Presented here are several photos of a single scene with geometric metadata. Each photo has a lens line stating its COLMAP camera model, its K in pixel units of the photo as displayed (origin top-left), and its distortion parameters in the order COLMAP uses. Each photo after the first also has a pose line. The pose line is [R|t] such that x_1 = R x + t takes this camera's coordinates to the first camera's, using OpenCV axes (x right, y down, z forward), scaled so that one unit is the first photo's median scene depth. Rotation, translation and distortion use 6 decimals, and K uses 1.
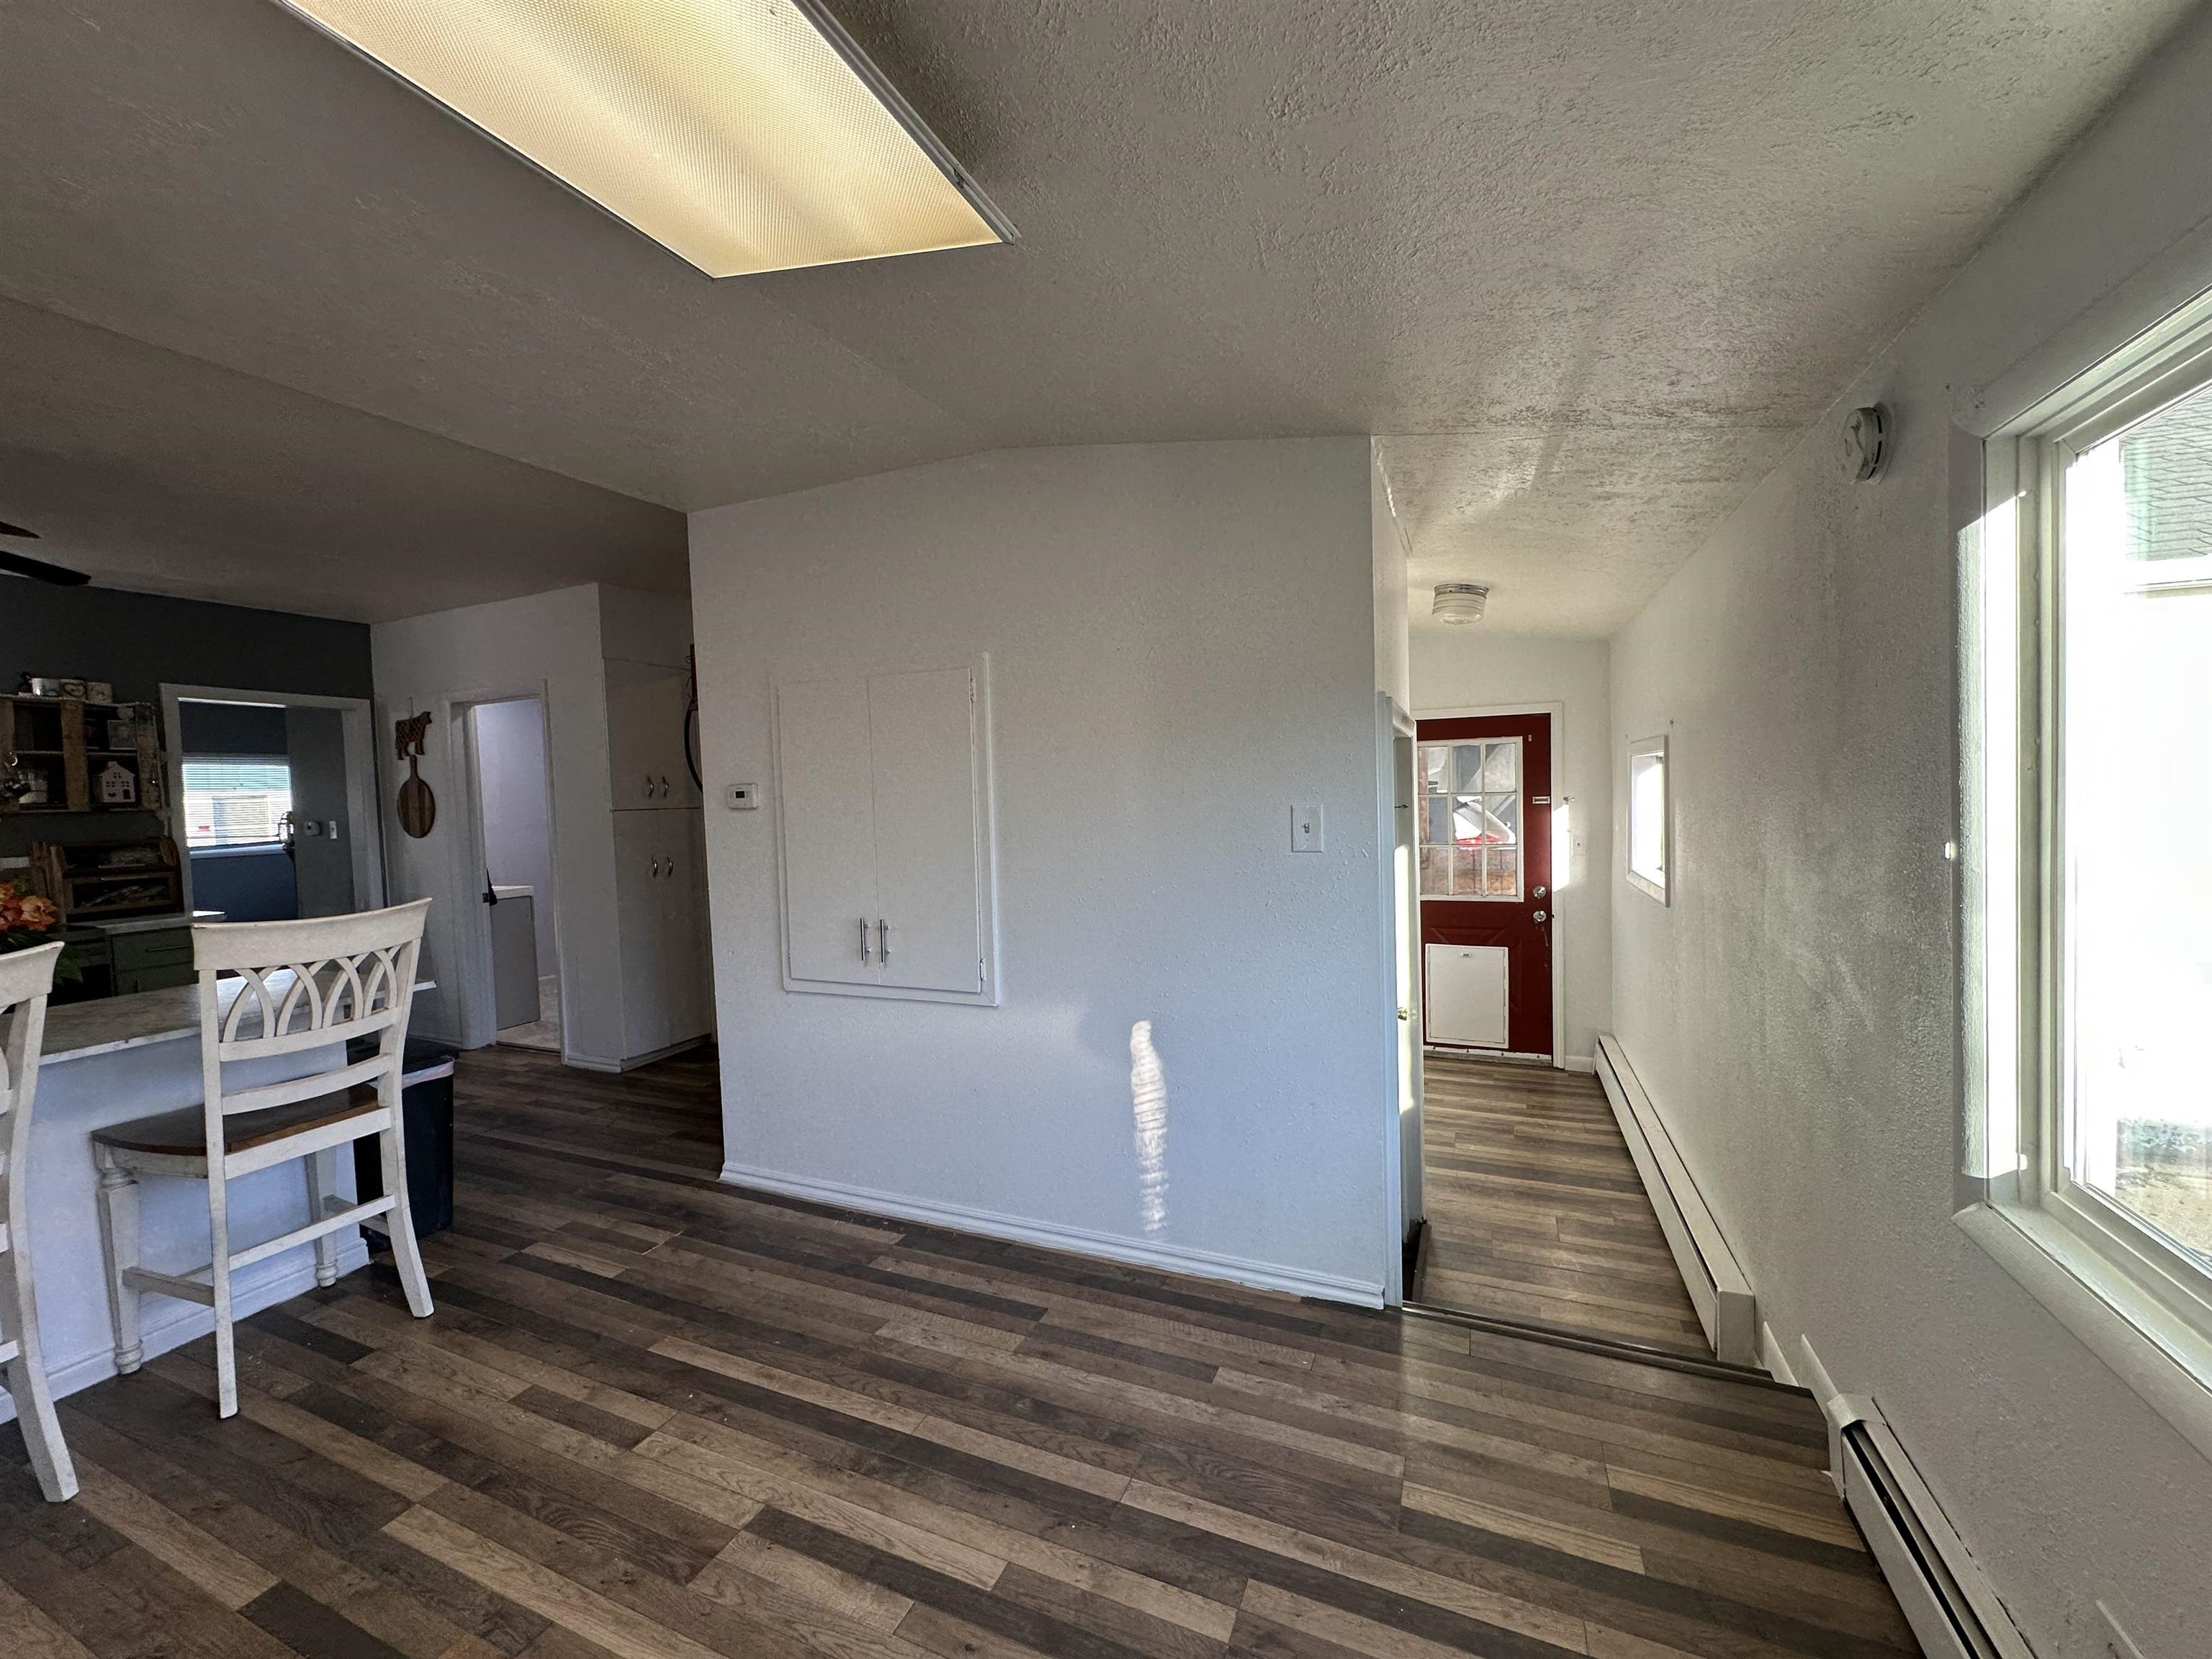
lens RADIAL K [[877.9, 0, 1108.0], [0, 877.9, 827.4], [0, 0, 1]] dist [0.001095, 0.000081]
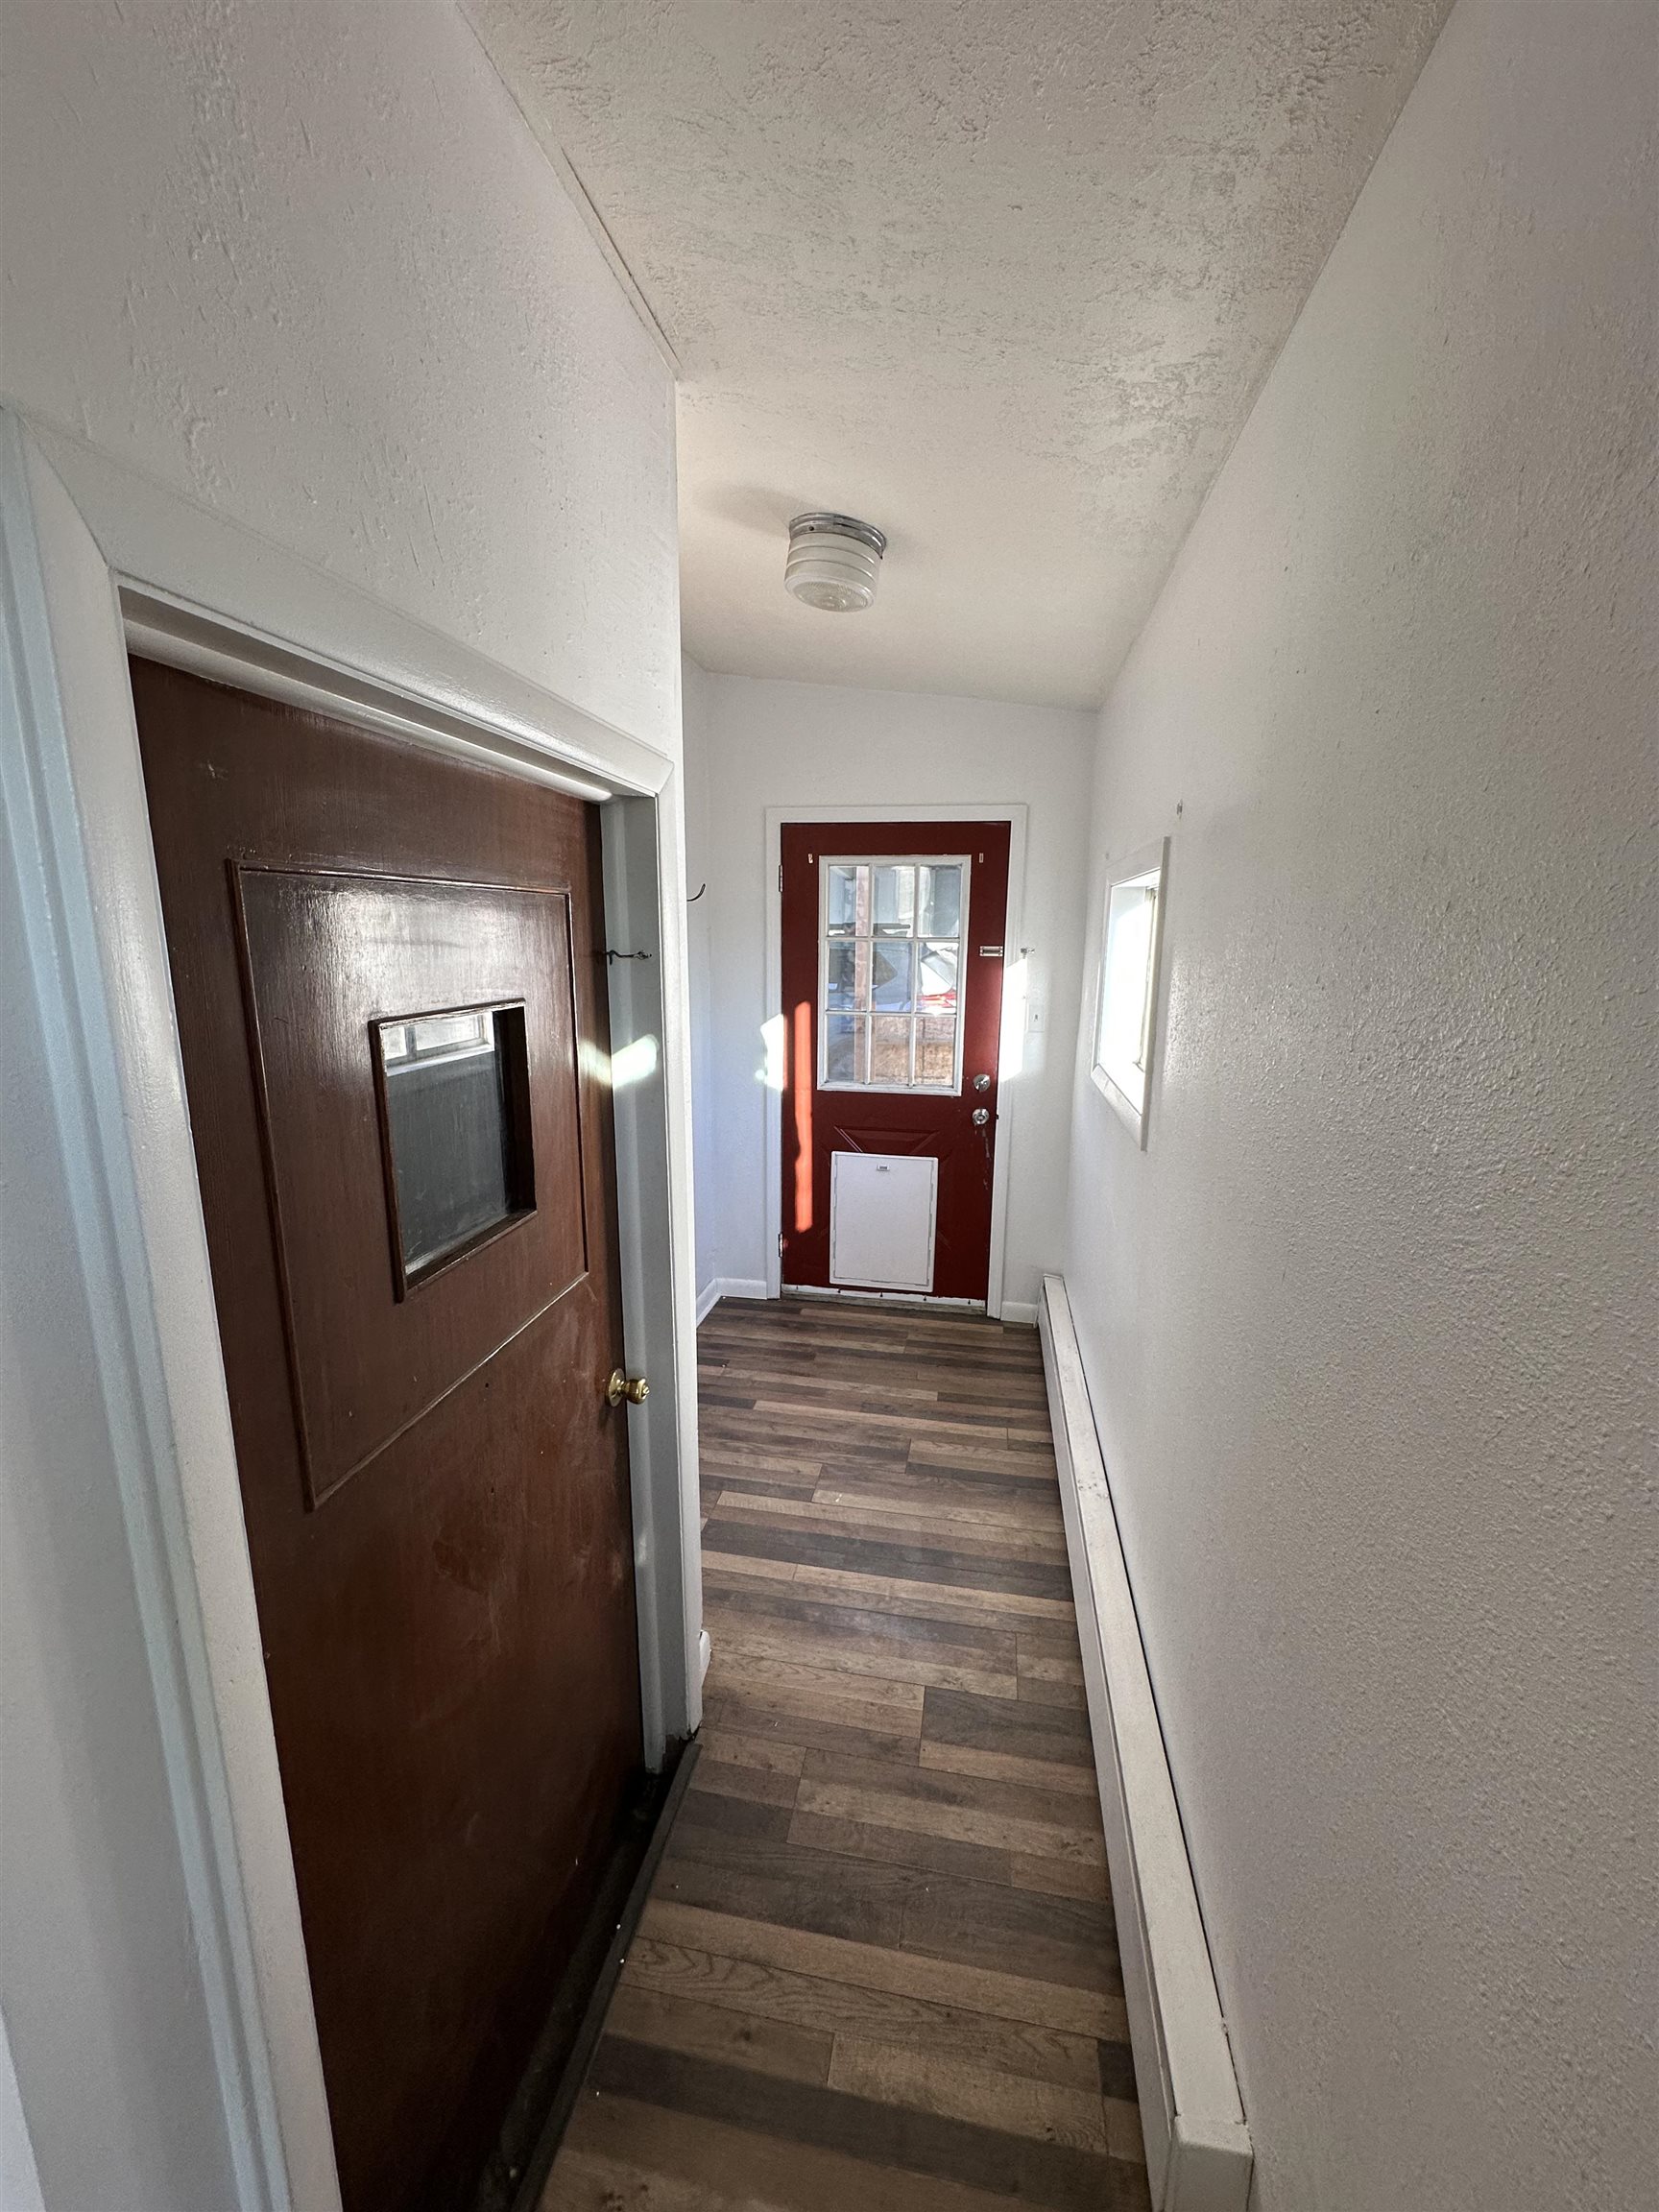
lens RADIAL K [[877.9, 0, 829.3], [0, 877.9, 1102.5], [0, 0, 1]] dist [0.001095, 0.000081]
pose [[0.974910, -0.004248, 0.222558, 0.215939], [-0.029598, 0.988467, 0.148518, -0.012078], [-0.220622, -0.151379, 0.963540, 0.346887]]
